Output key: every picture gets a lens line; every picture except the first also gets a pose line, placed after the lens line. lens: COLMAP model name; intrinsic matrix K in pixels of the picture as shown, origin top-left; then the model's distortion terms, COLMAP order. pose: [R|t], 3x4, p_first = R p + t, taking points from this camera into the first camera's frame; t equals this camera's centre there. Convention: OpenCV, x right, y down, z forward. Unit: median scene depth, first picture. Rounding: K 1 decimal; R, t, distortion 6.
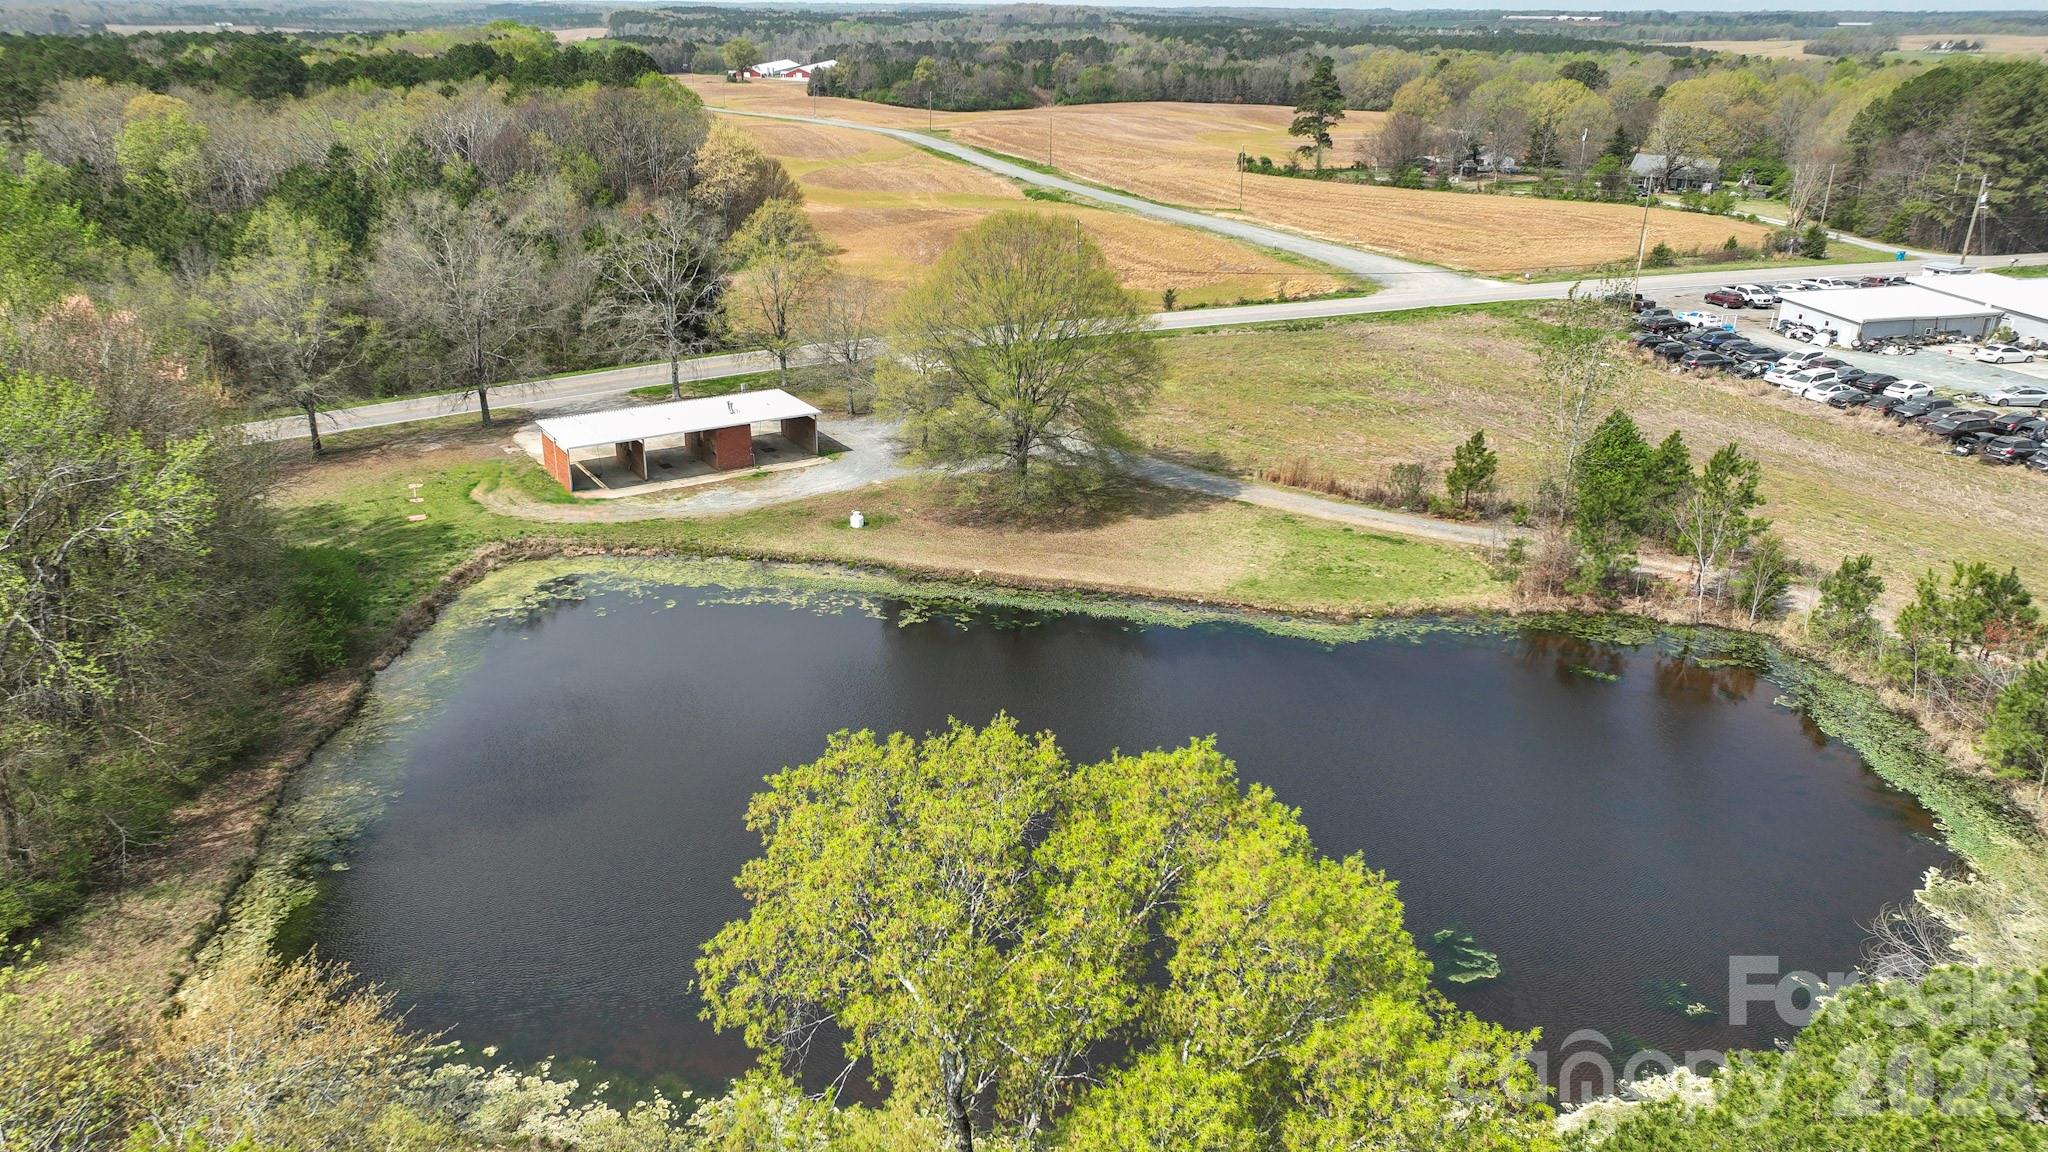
lens RADIAL K [[1444.2, 0, 1021.7], [0, 1444.2, 576.0], [0, 0, 1]] dist [0.000846, 0.015773]
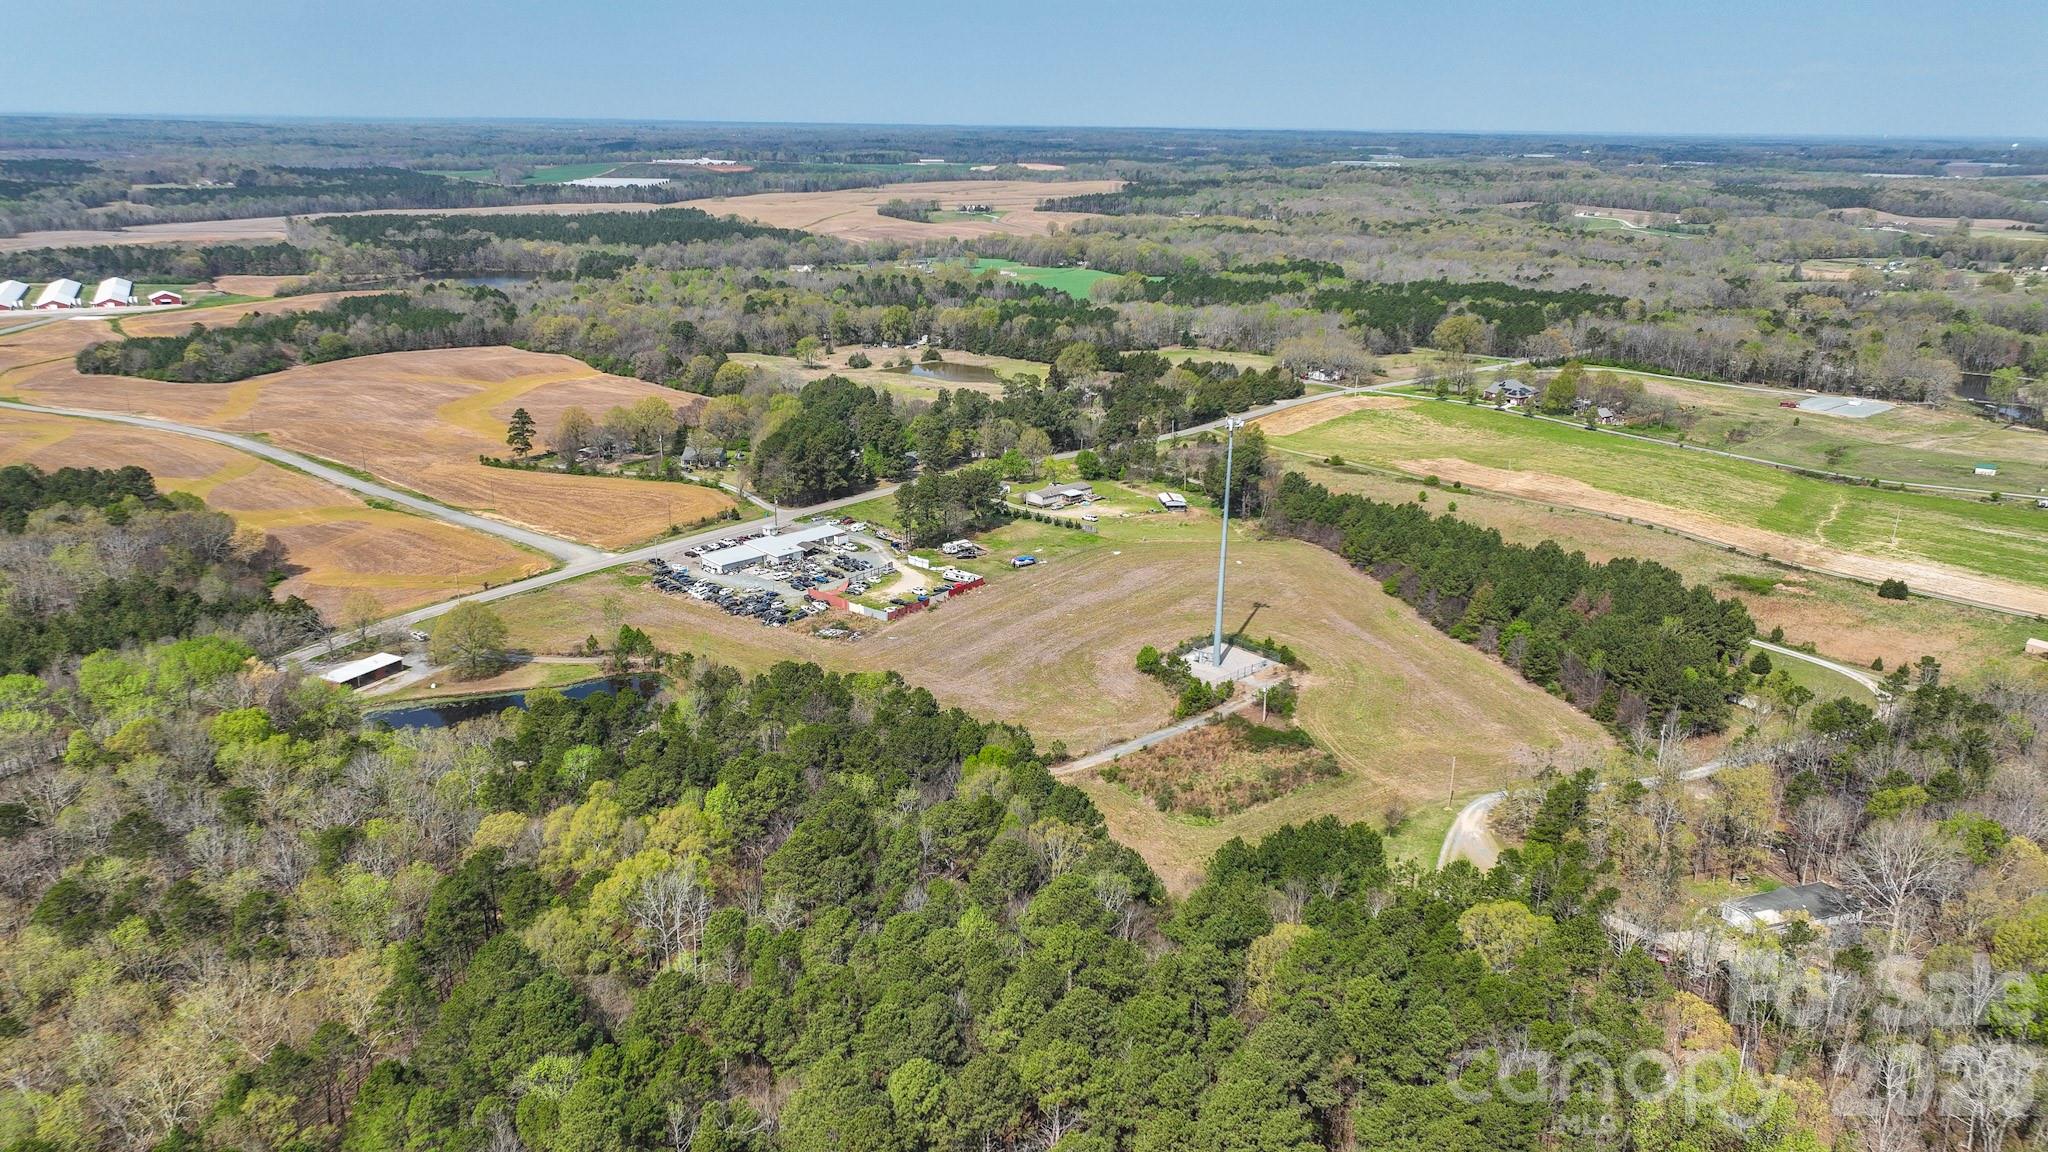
lens RADIAL K [[1444.2, 0, 1031.8], [0, 1444.2, 577.0], [0, 0, 1]] dist [0.000846, 0.015773]
pose [[0.857809, -0.155257, 0.489959, -0.478390], [0.184233, 0.982820, -0.011116, 0.010967], [-0.479815, 0.099801, 0.871675, -2.561671]]
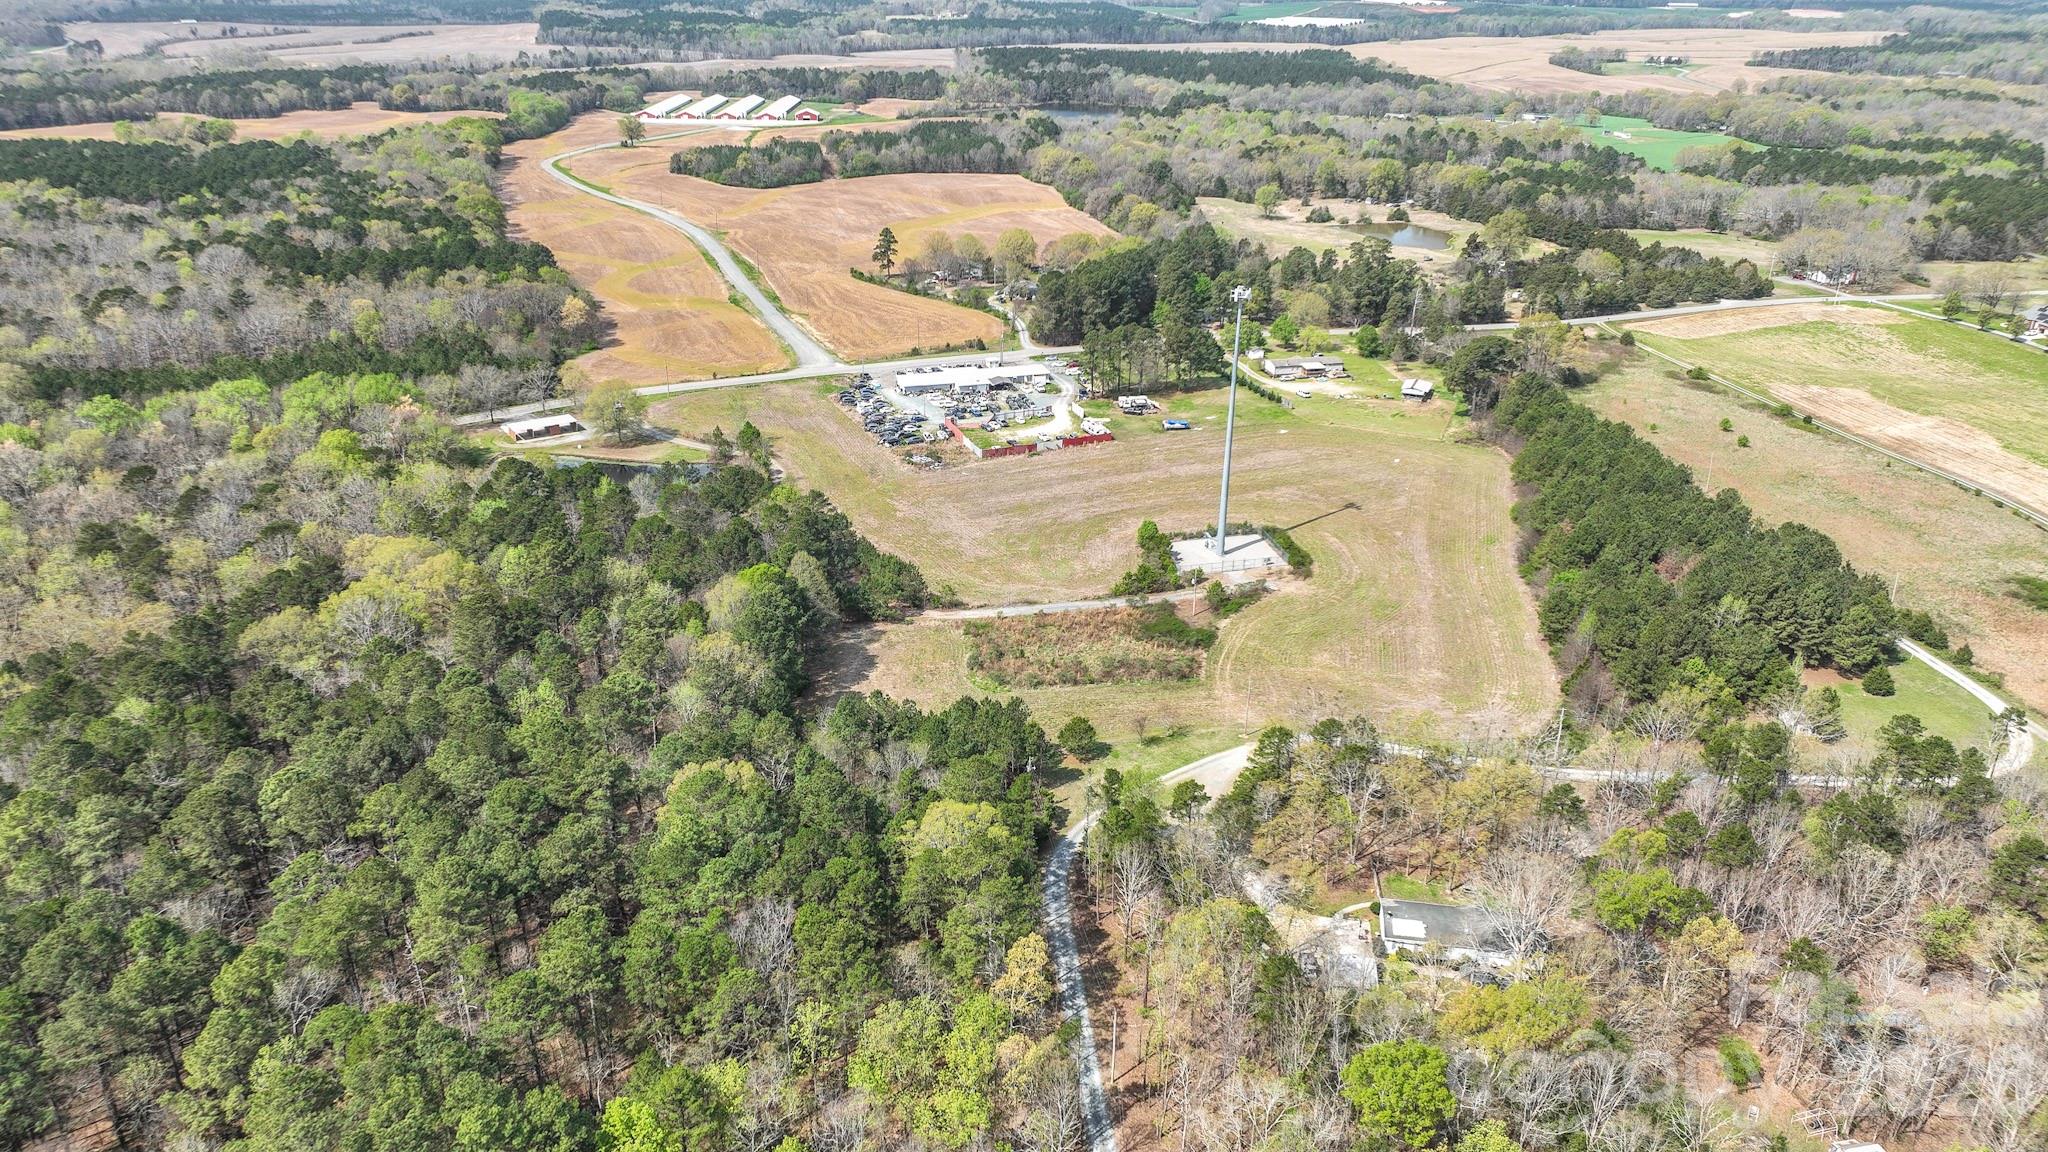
lens RADIAL K [[1444.2, 0, 1025.3], [0, 1444.2, 576.5], [0, 0, 1]] dist [0.000846, 0.015773]
pose [[0.999326, -0.012390, 0.034553, 0.915389], [0.011030, 0.999167, 0.039295, 0.168139], [-0.035011, -0.038888, 0.998630, -2.933115]]
